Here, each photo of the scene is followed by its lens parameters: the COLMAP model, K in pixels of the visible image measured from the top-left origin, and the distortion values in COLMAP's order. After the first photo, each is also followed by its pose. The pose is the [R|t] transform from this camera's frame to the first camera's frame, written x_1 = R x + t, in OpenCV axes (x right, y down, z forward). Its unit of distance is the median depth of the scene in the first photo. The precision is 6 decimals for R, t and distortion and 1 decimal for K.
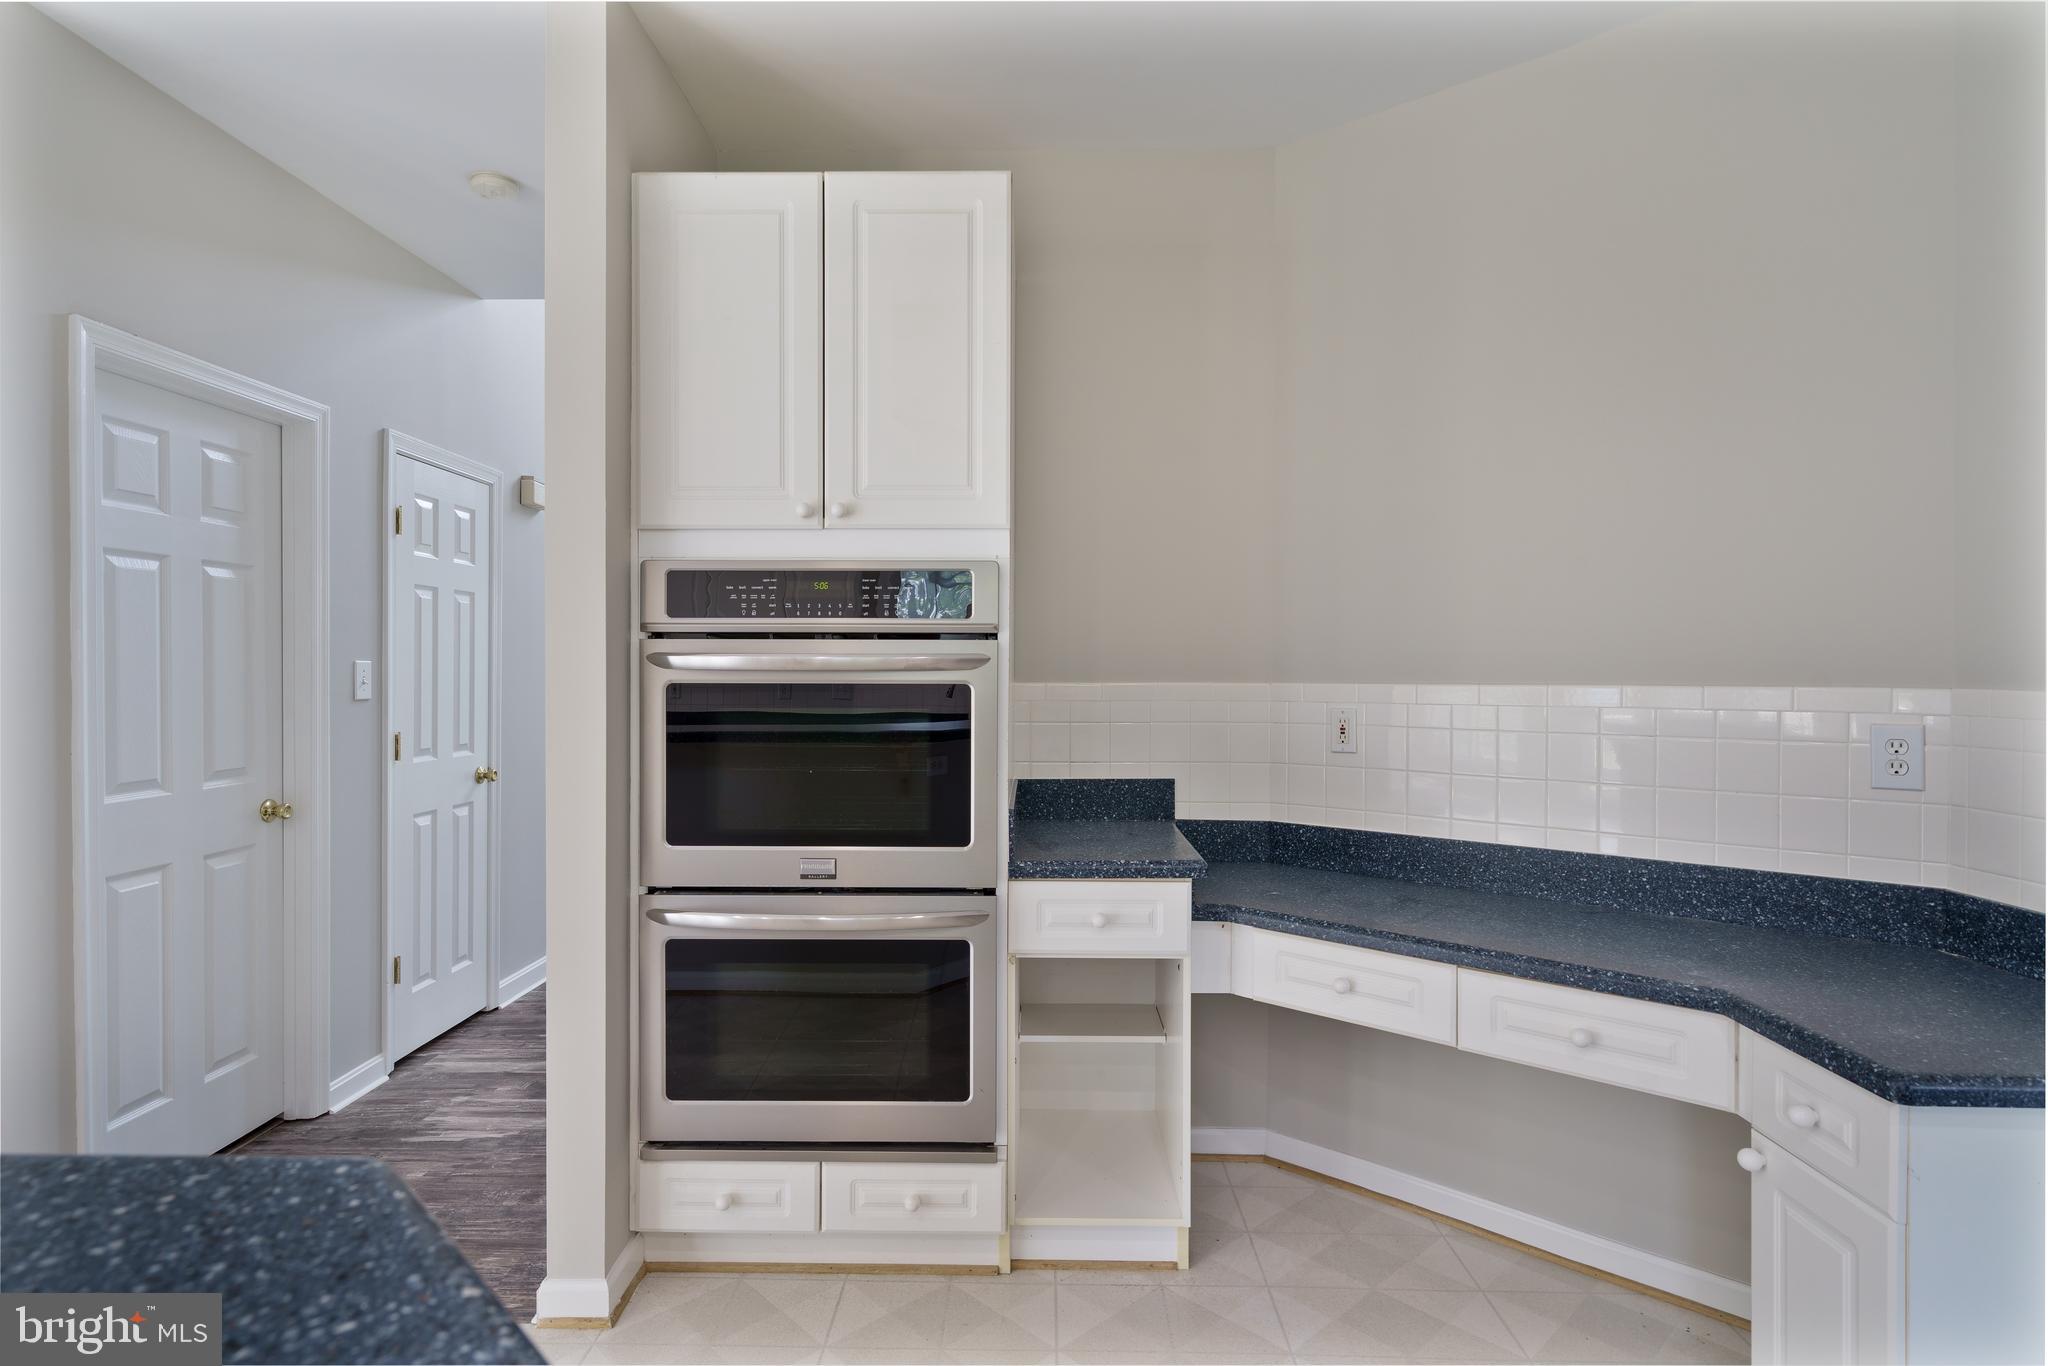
lens RADIAL K [[1100.1, 0, 1024.0], [0, 1100.1, 683.0], [0, 0, 1]] dist [0.002410, 0.000968]
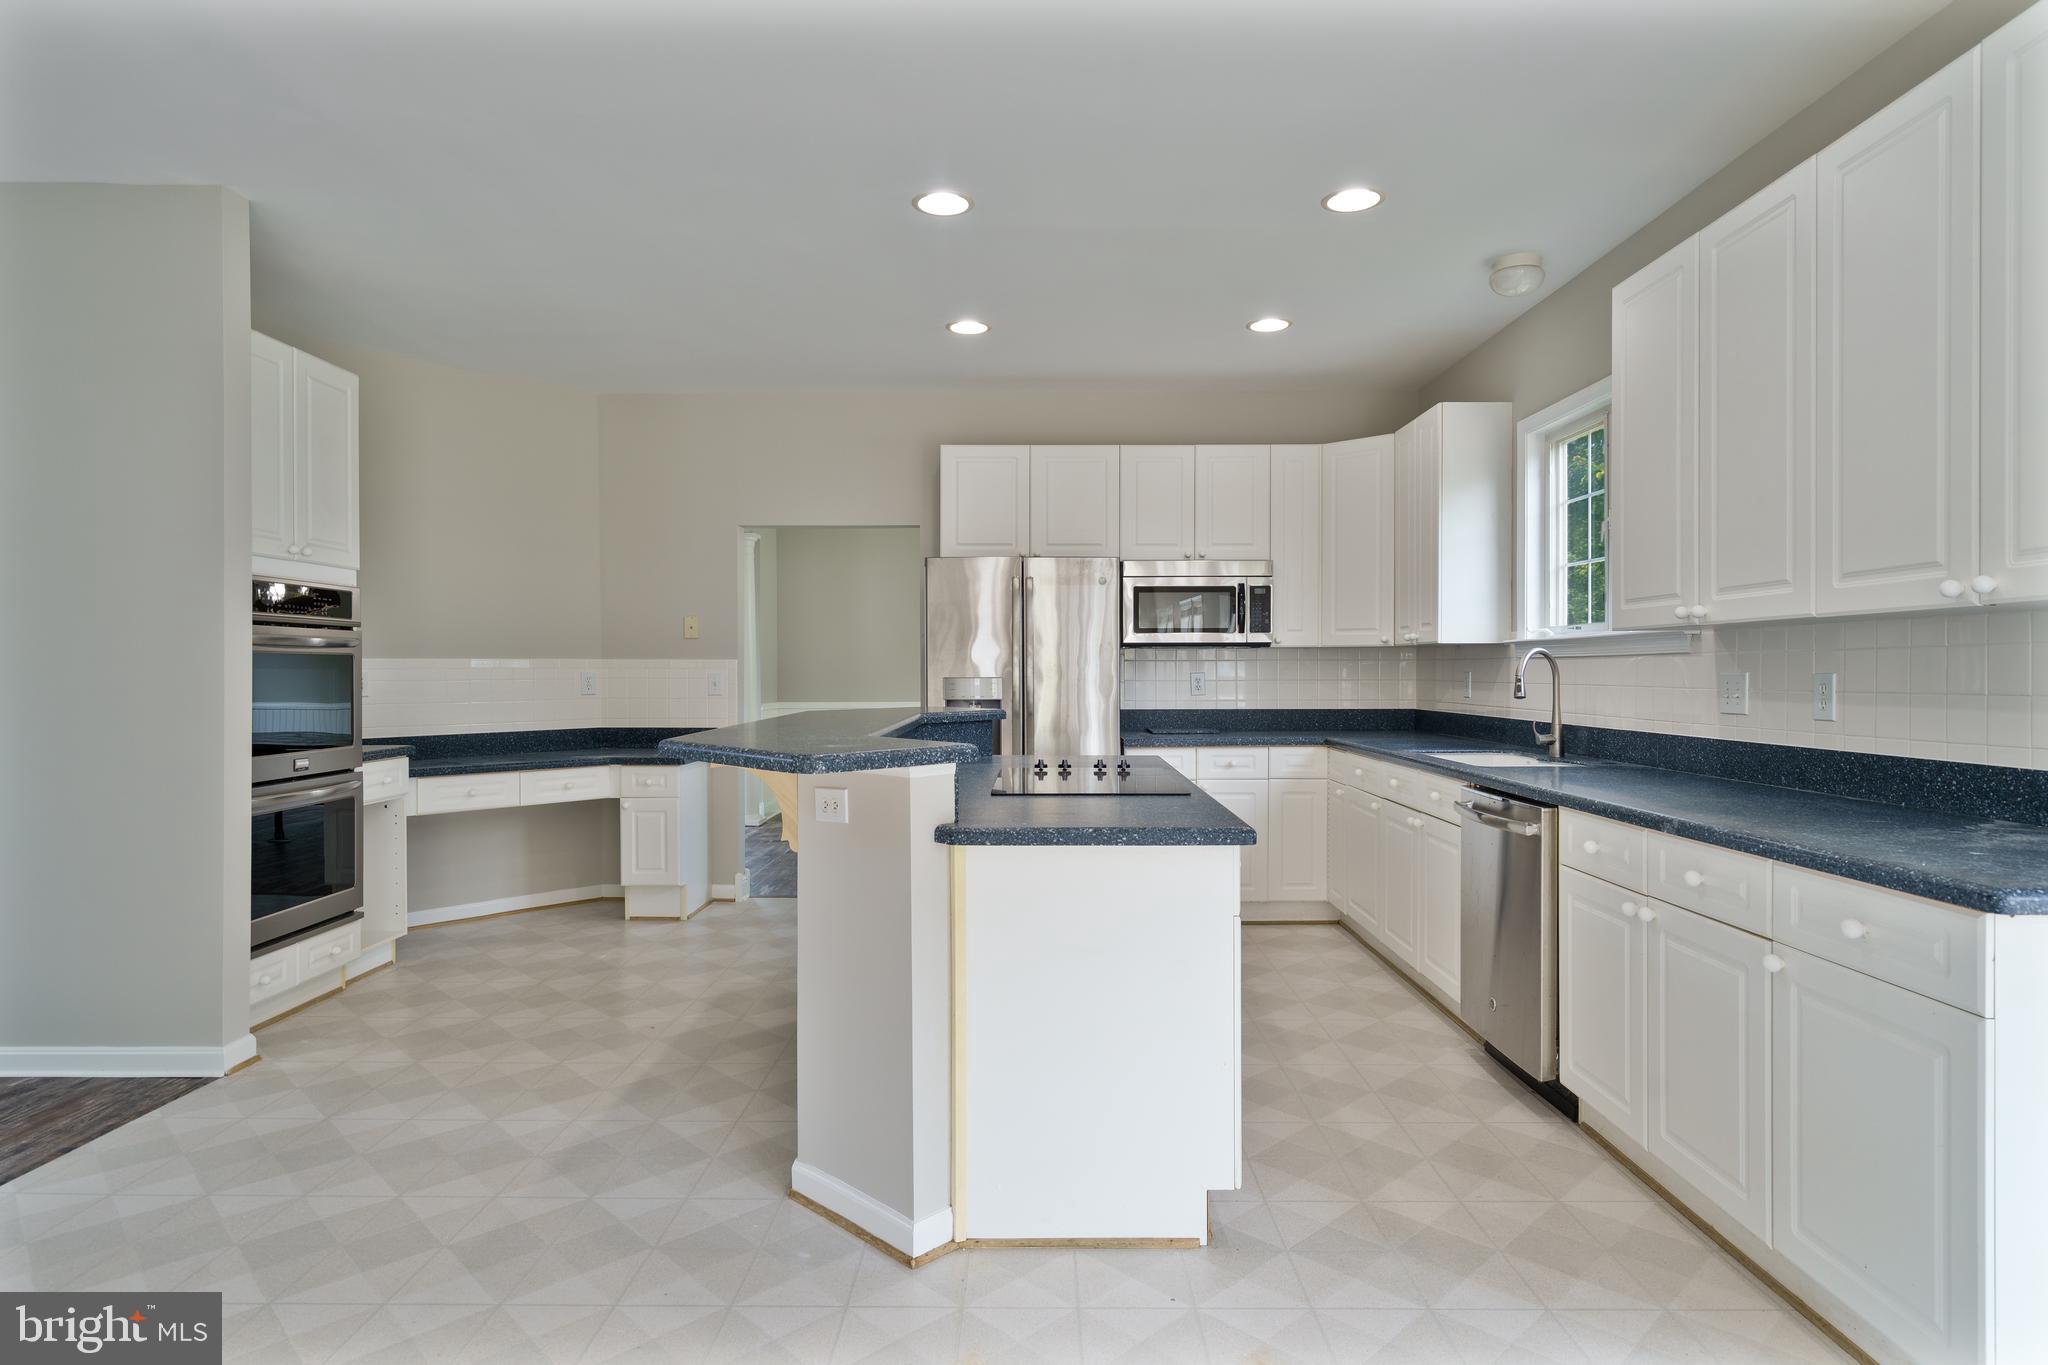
lens RADIAL K [[1135.6, 0, 1024.0], [0, 1135.6, 682.5], [0, 0, 1]] dist [0.002830, 0.001246]
pose [[-0.009449, -0.009252, 0.999913, -1.894667], [0.003332, 0.999951, 0.009284, 0.029302], [-0.999950, 0.003420, -0.009418, -0.081550]]
